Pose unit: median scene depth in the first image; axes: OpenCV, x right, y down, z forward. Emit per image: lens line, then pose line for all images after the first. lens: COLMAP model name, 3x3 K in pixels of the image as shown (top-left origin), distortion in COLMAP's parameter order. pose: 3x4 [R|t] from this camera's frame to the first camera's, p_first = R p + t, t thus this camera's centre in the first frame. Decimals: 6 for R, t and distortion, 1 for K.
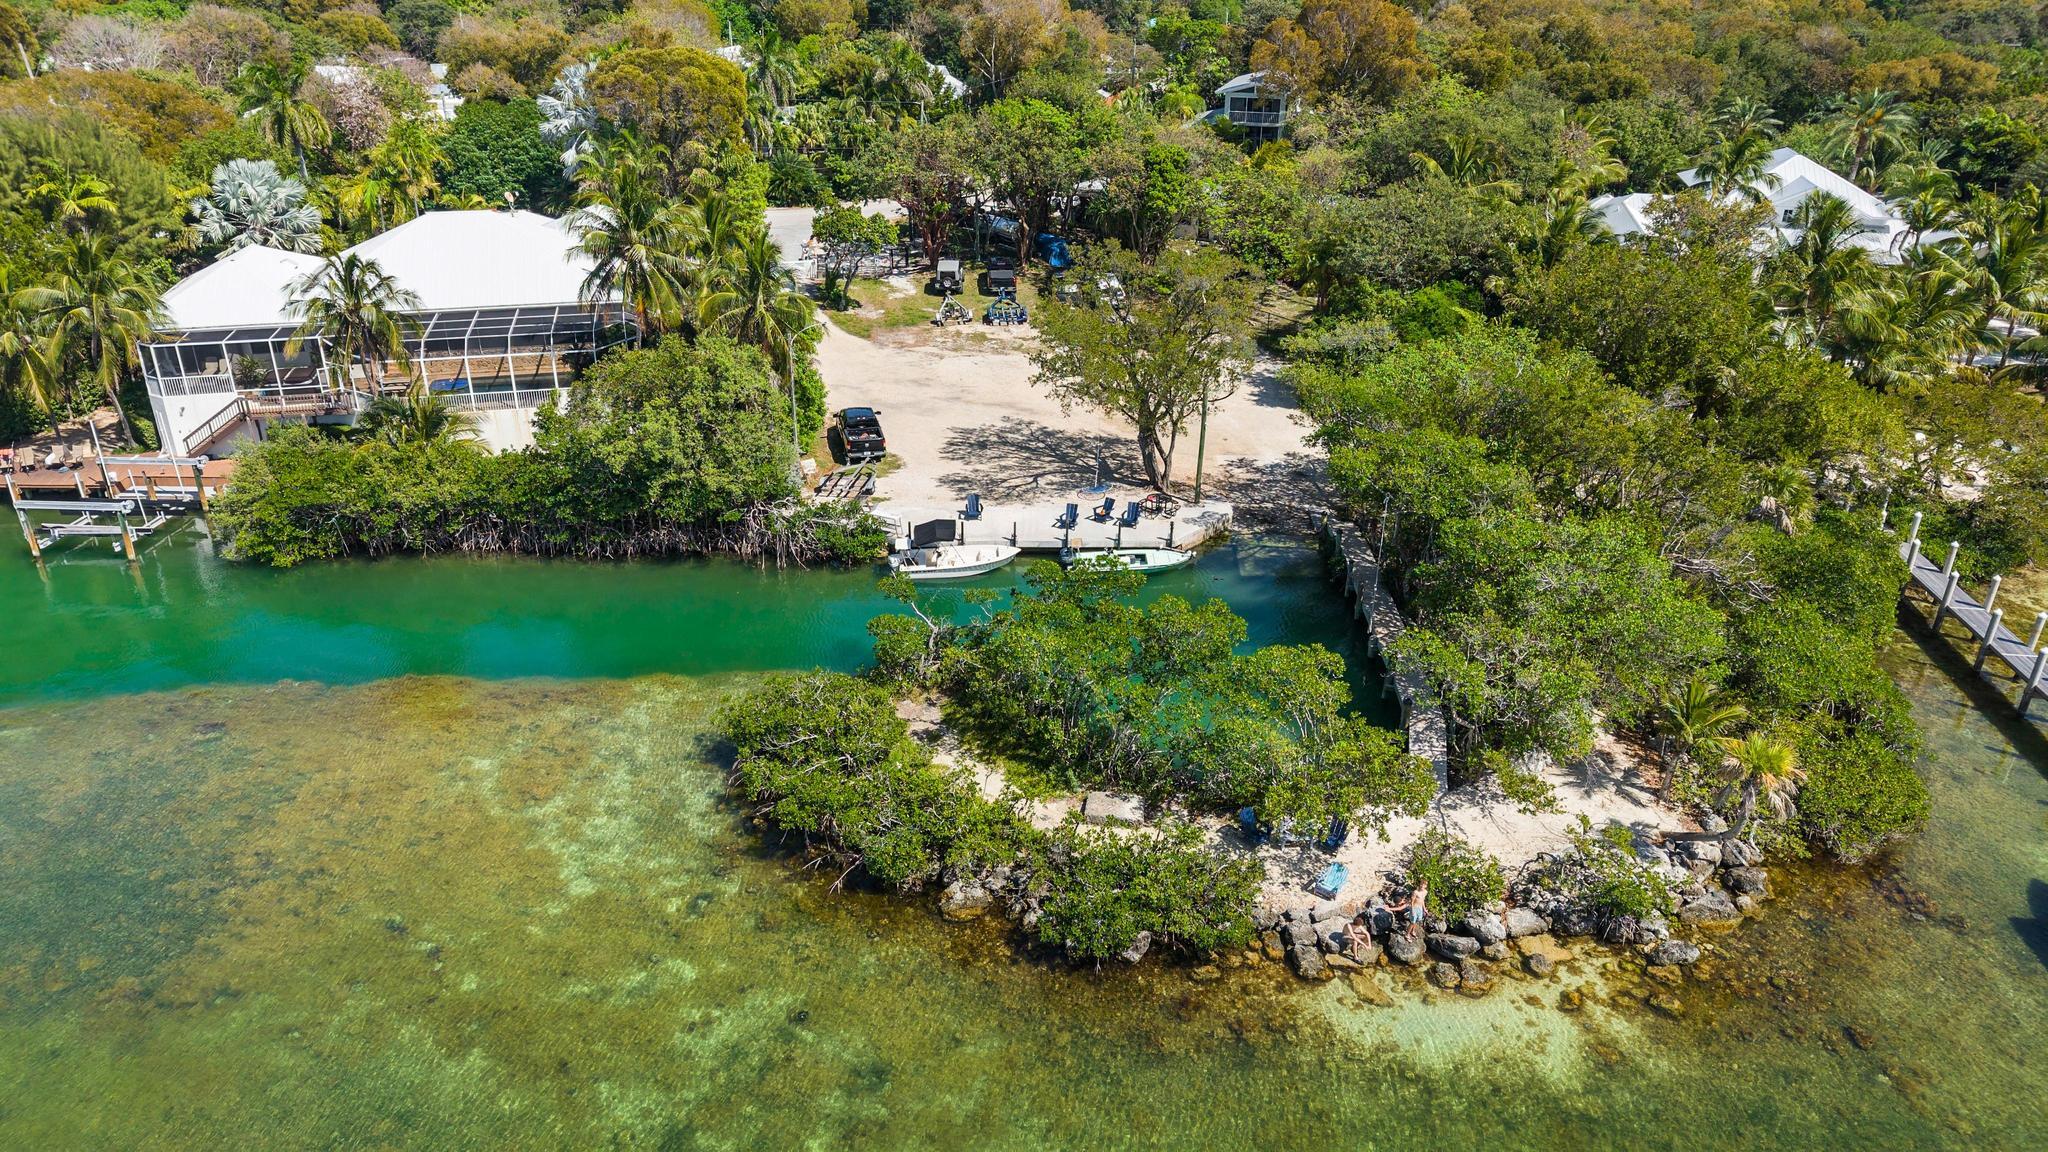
lens RADIAL K [[1380.6, 0, 1024.1], [0, 1380.6, 580.8], [0, 0, 1]] dist [-0.001310, -0.005493]
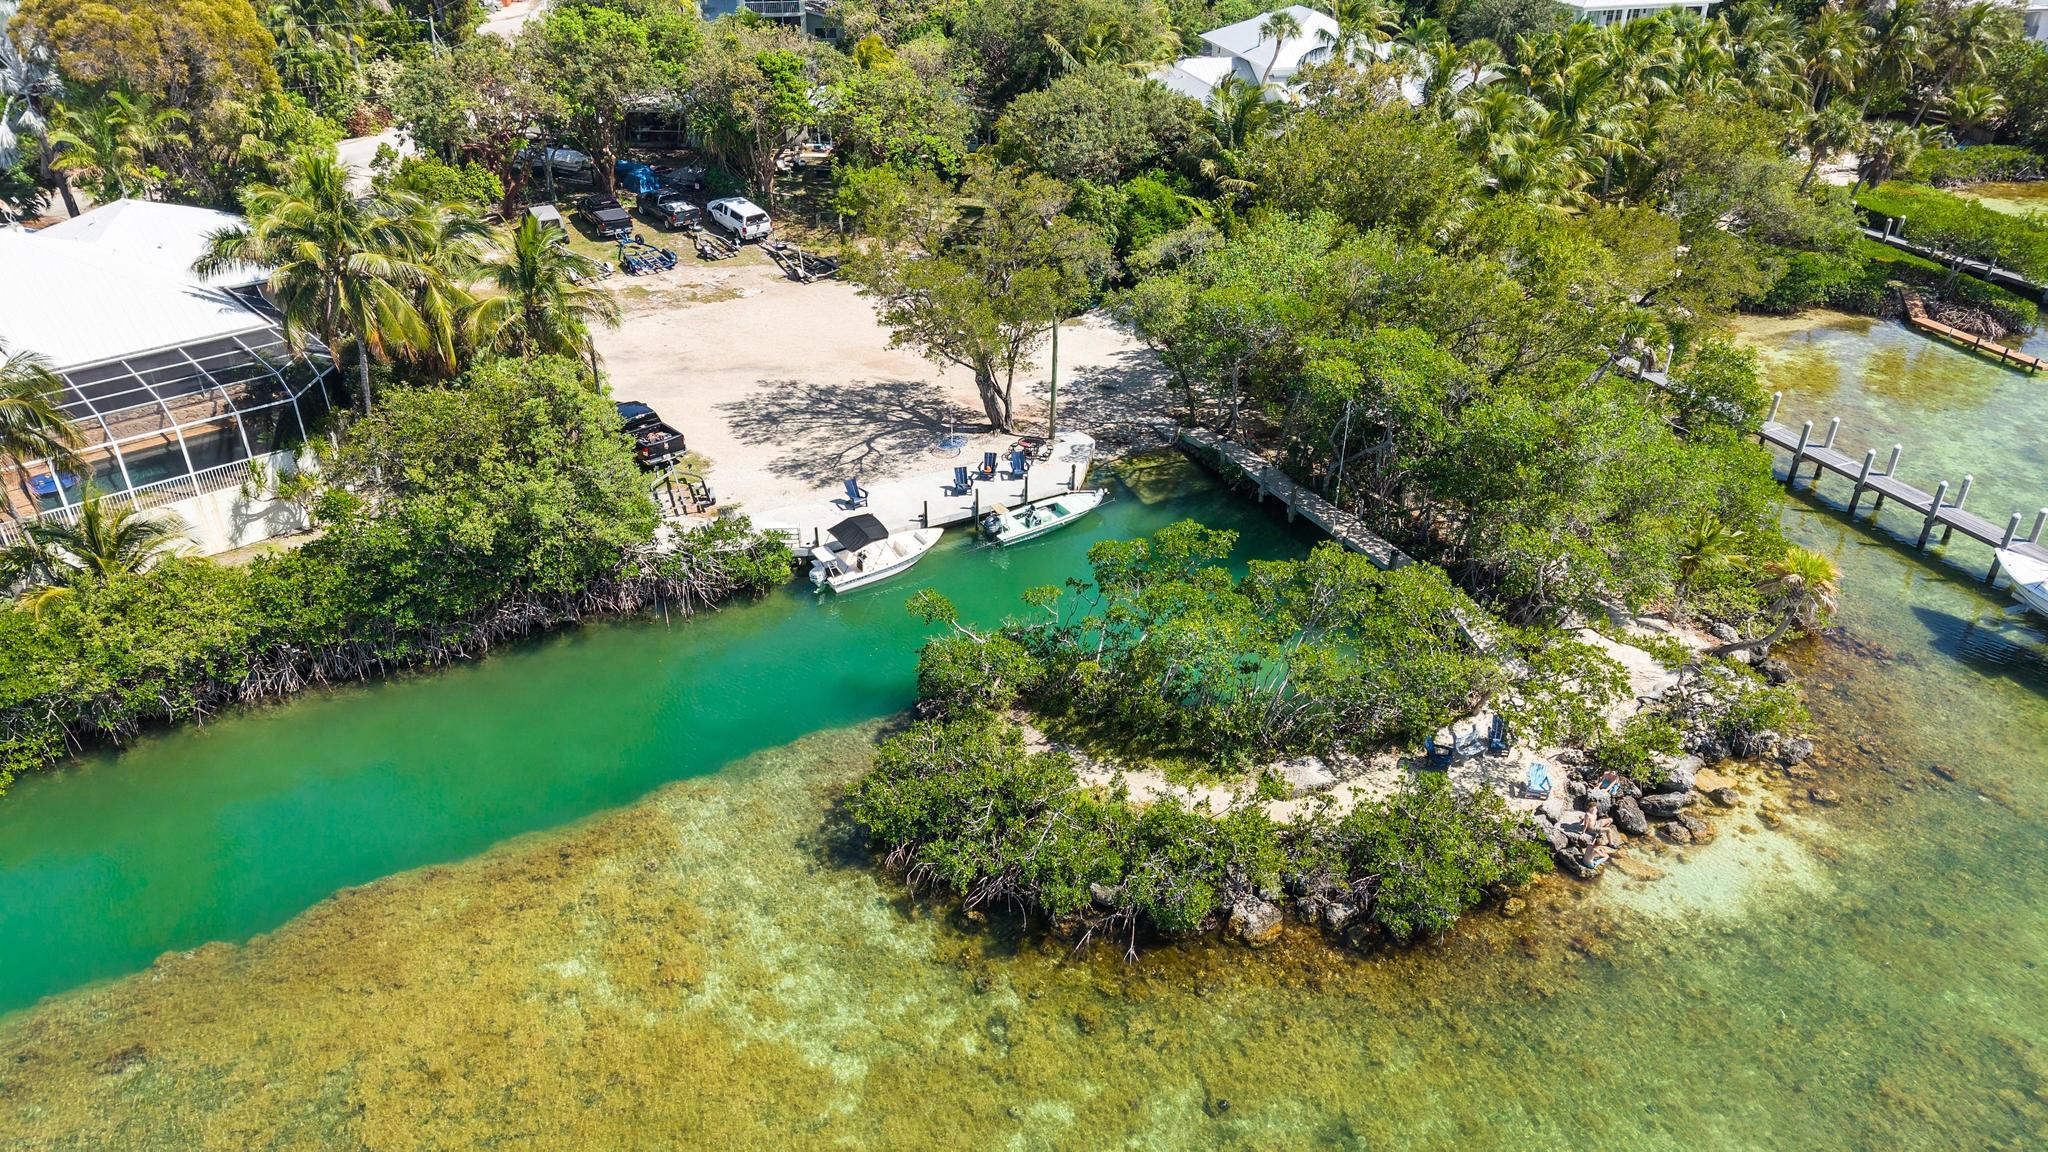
lens RADIAL K [[1380.6, 0, 1025.0], [0, 1380.6, 570.9], [0, 0, 1]] dist [-0.001310, -0.005493]
pose [[0.873223, -0.242473, 0.422715, -0.351077], [0.207232, 0.969852, 0.128225, -0.102602], [-0.441062, -0.024369, 0.897146, 0.157389]]
